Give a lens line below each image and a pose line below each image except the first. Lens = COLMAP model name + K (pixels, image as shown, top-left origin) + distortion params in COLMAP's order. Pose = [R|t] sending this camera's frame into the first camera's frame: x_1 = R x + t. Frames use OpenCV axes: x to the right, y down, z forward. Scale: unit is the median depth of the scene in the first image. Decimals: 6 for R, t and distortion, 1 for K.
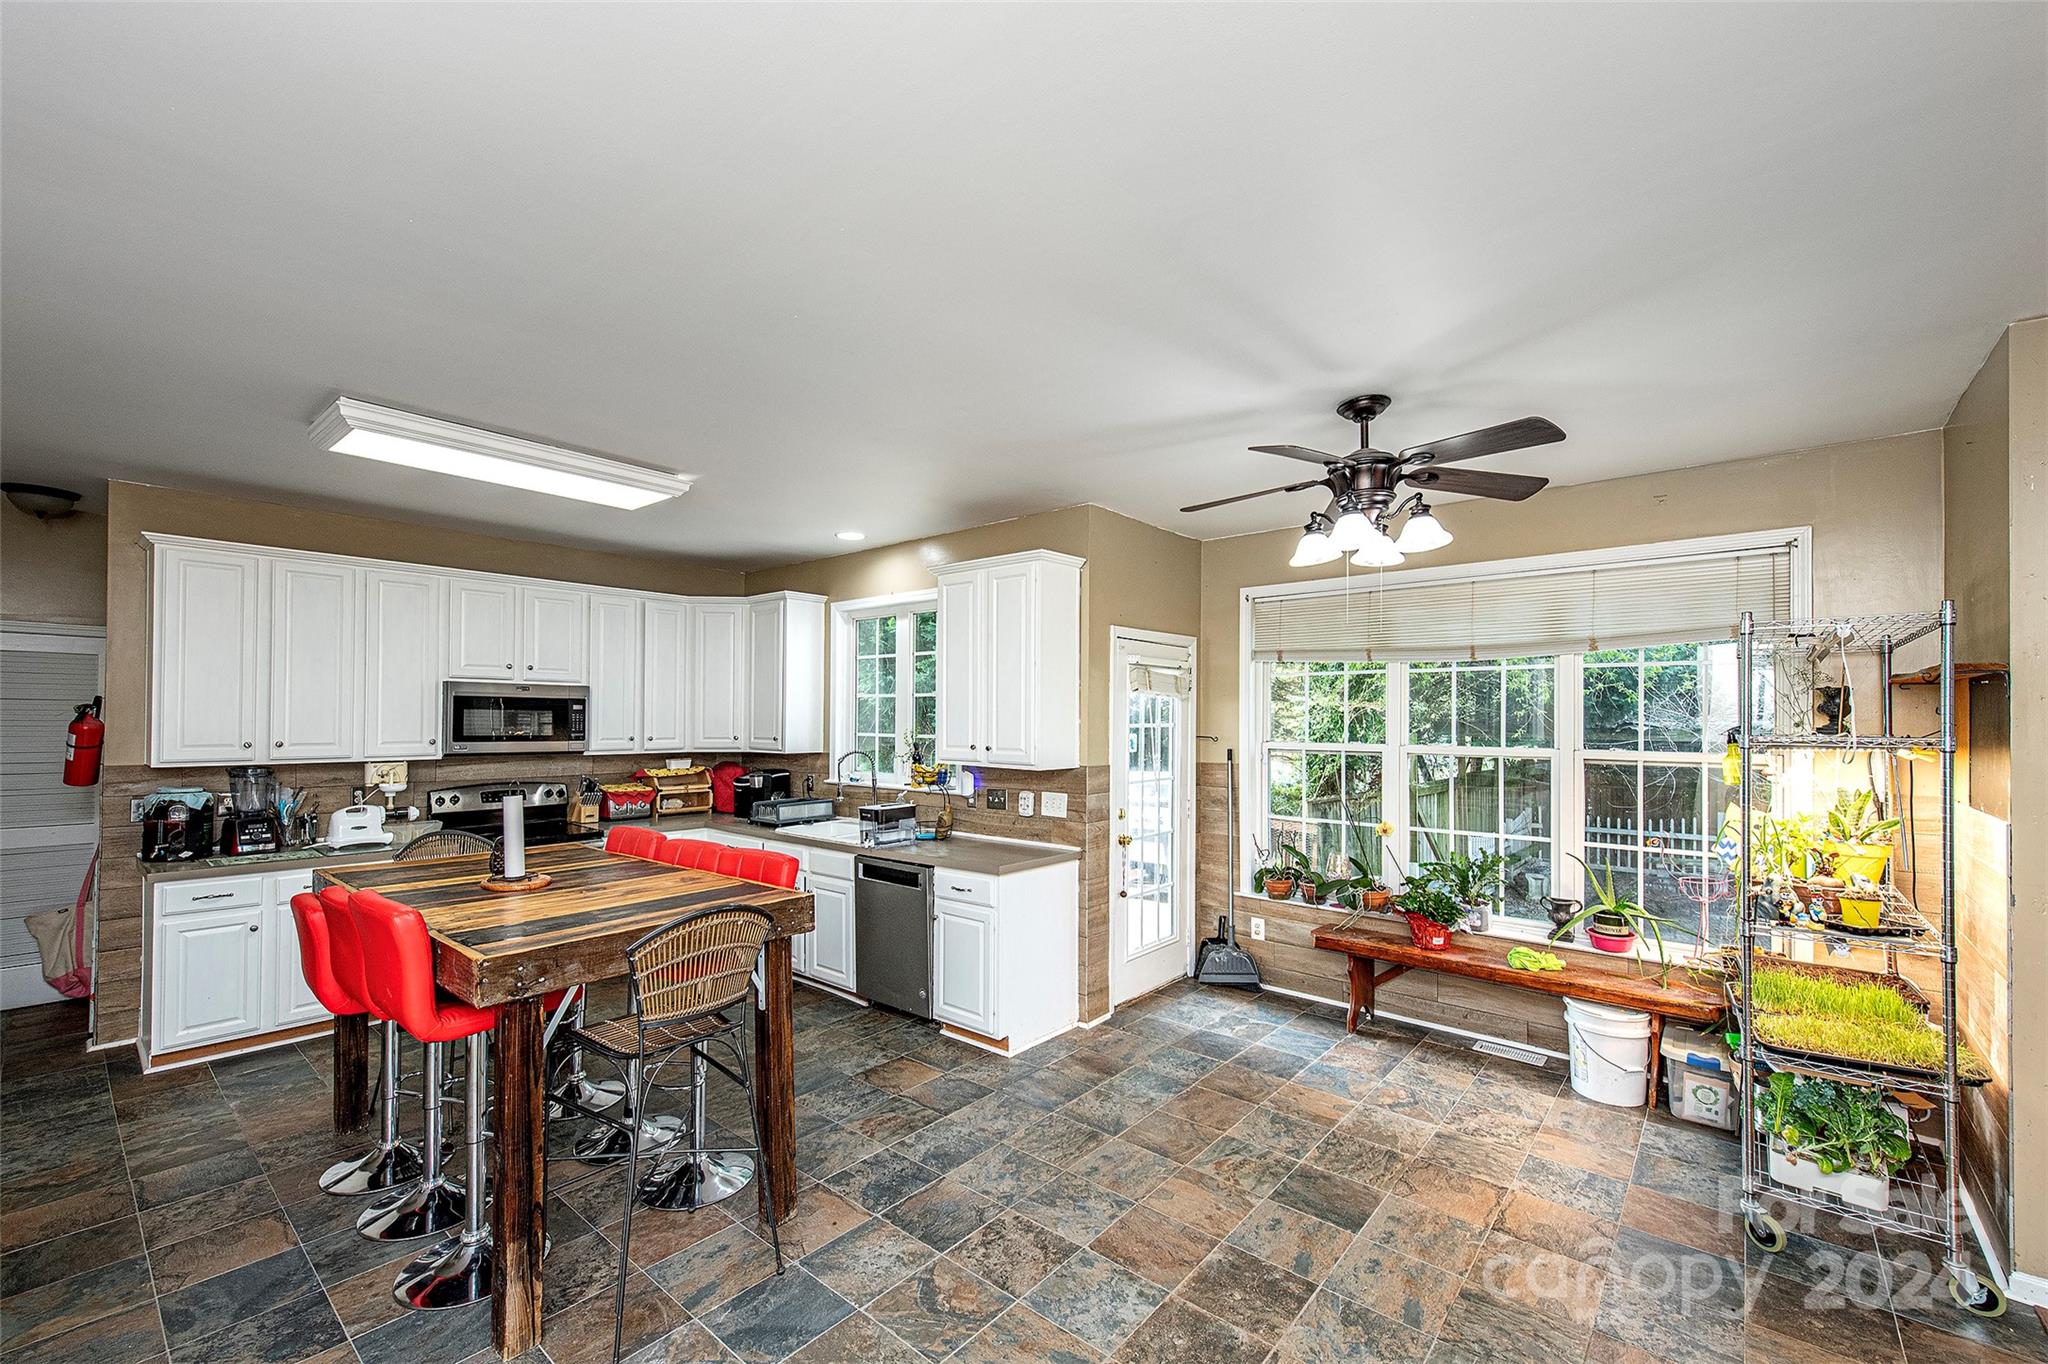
lens RADIAL K [[836.8, 0, 1025.9], [0, 836.8, 714.0], [0, 0, 1]] dist [0.011303, -0.000879]
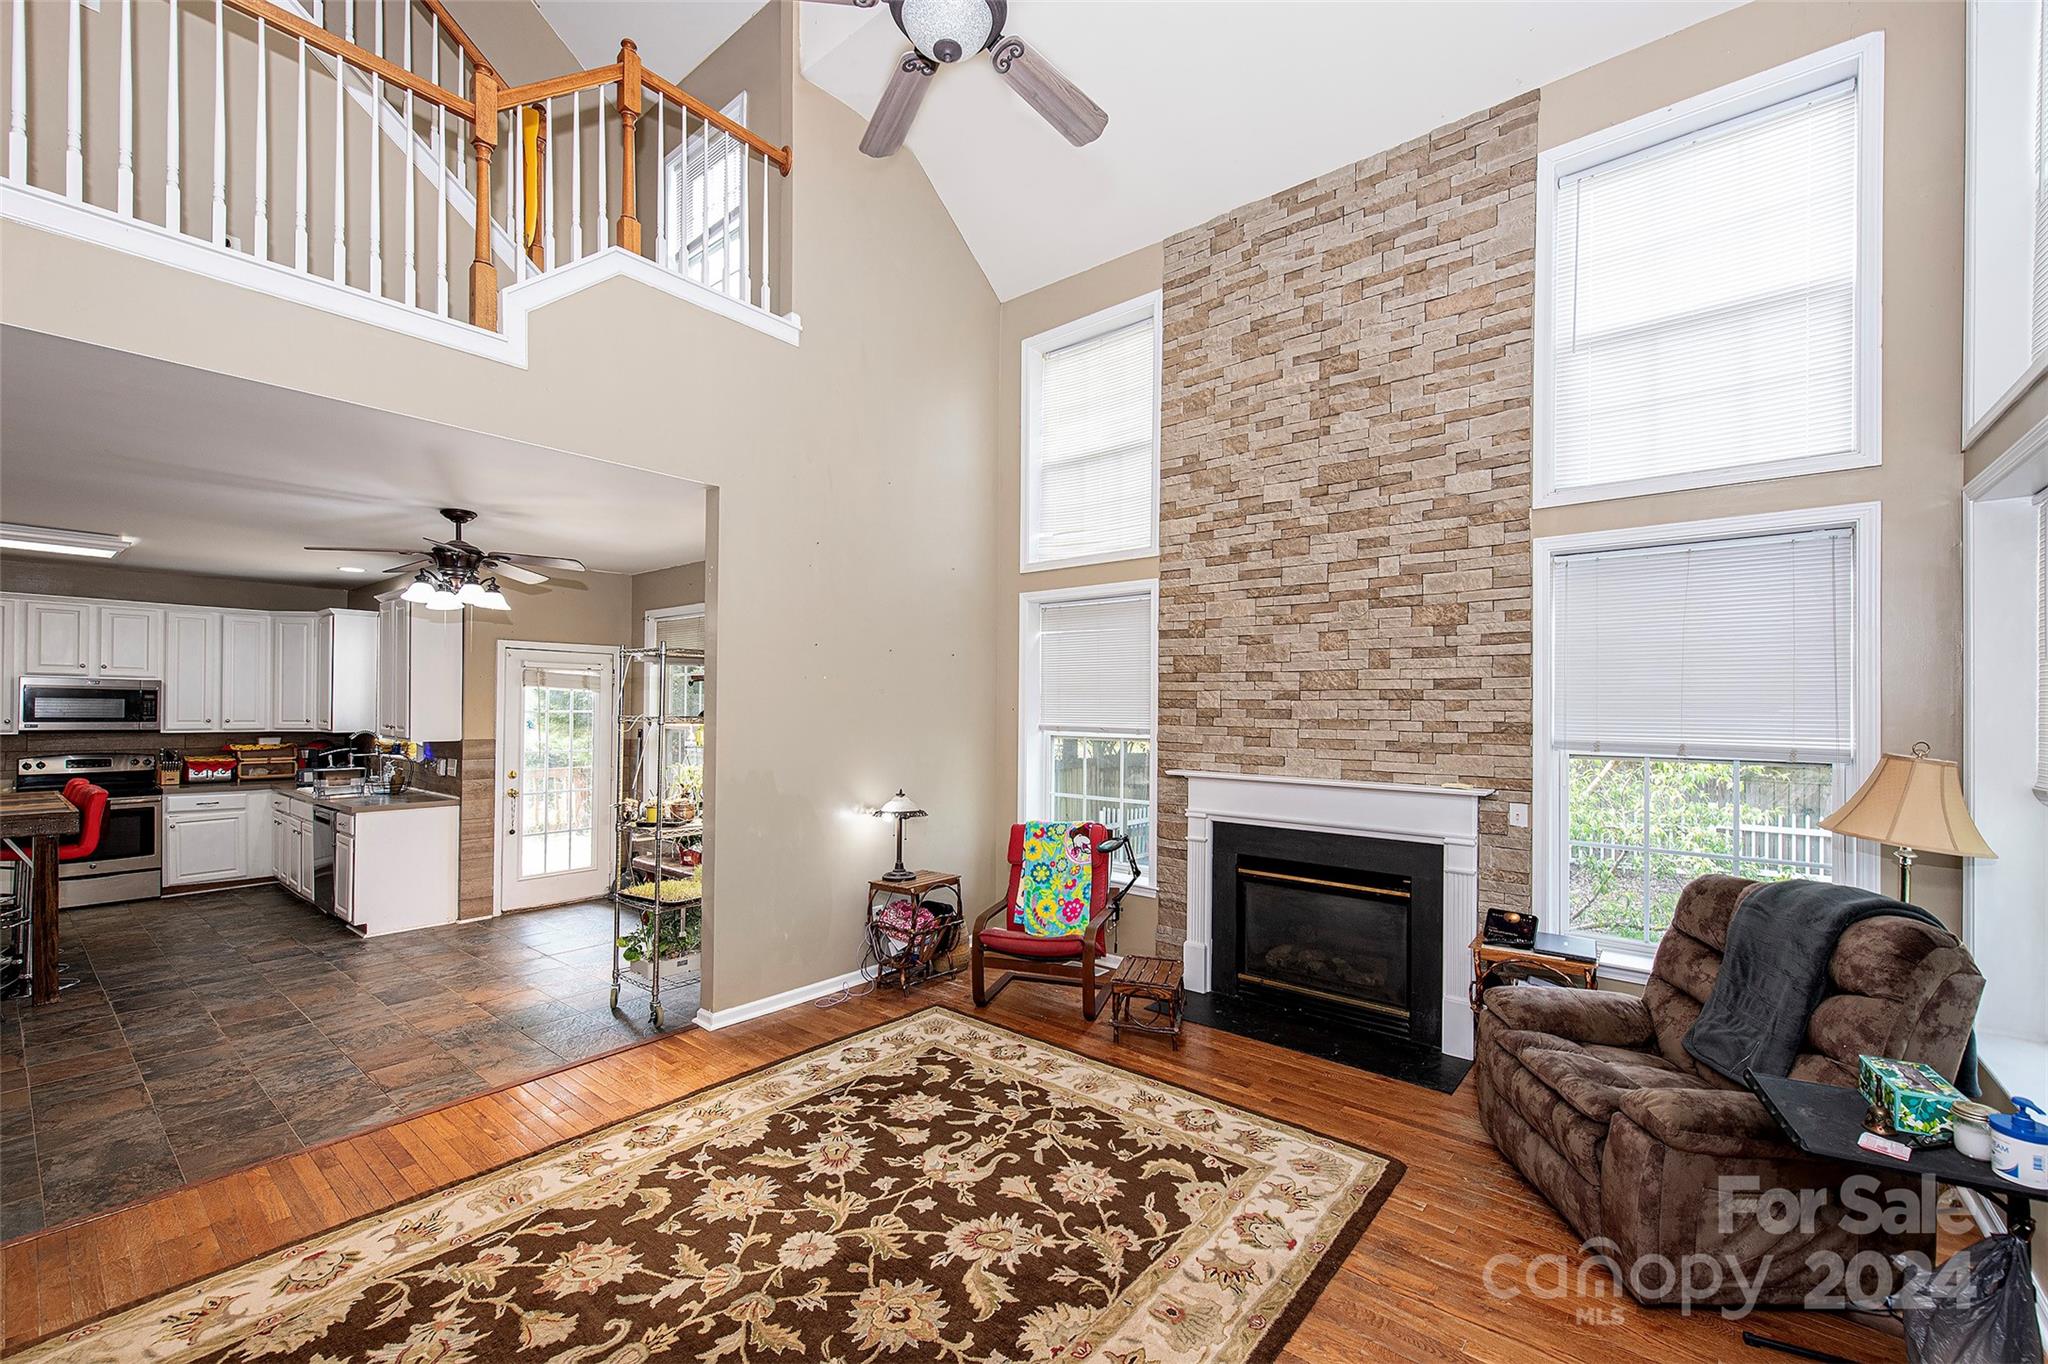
lens RADIAL K [[836.8, 0, 1025.9], [0, 836.8, 714.0], [0, 0, 1]] dist [0.011303, -0.000879]
pose [[0.999725, 0.004237, 0.023057, 0.864957], [-0.004416, 0.999960, 0.007730, 0.003299], [-0.023023, -0.007829, 0.999704, -0.386080]]
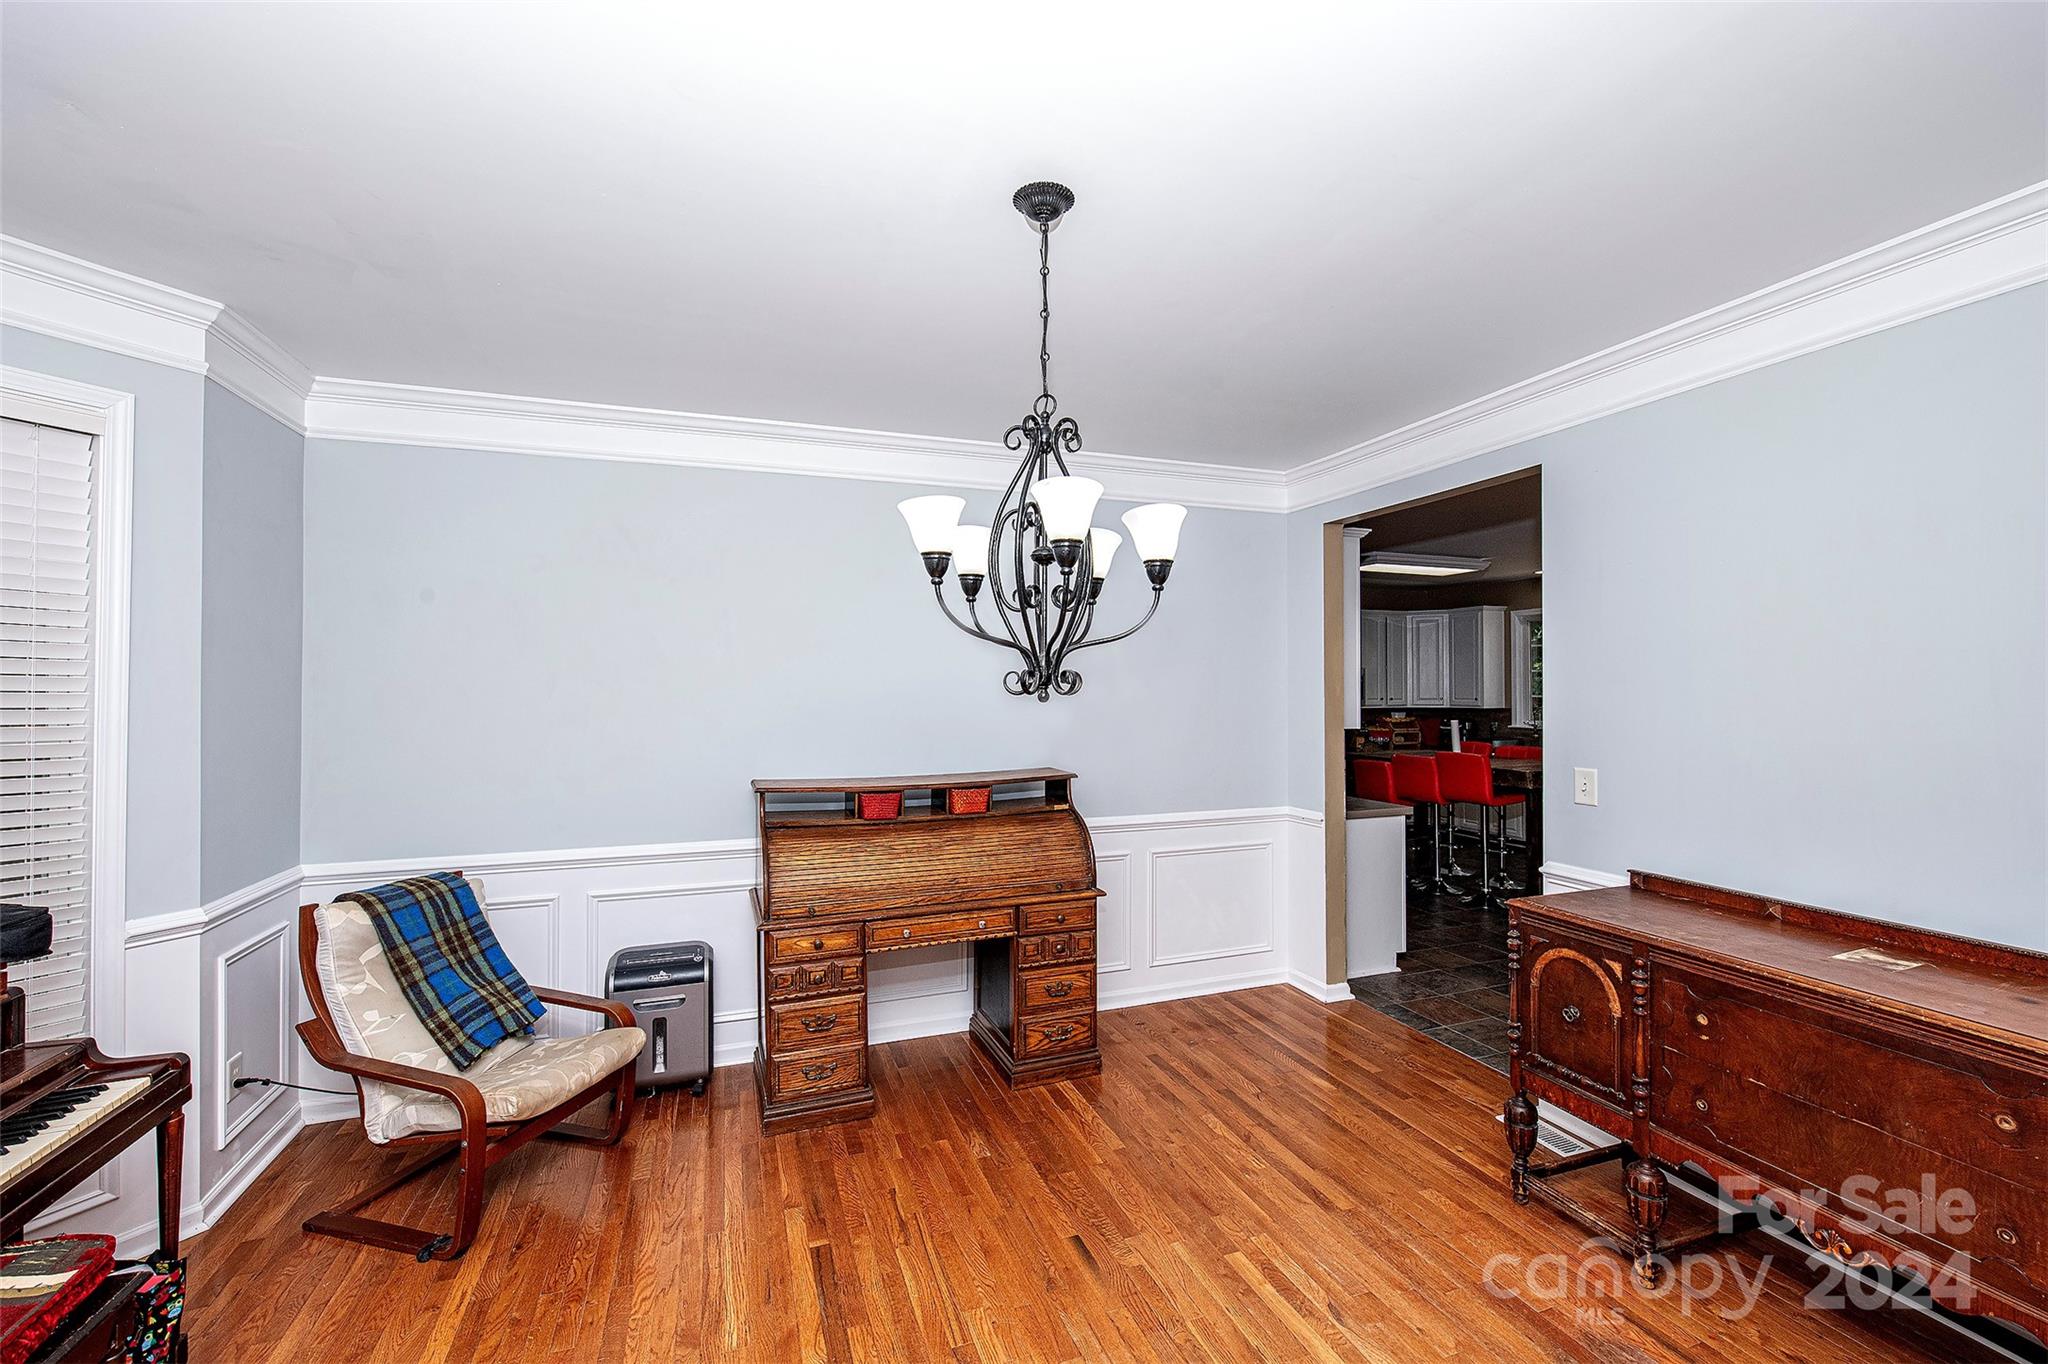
lens RADIAL K [[831.9, 0, 1025.5], [0, 831.9, 685.8], [0, 0, 1]] dist [0.014841, 0.000138]
pose [[0.873787, -0.009606, -0.486214, -0.313483], [0.012298, 0.999922, 0.002345, -0.011611], [0.486153, -0.008029, 0.873837, -0.899732]]
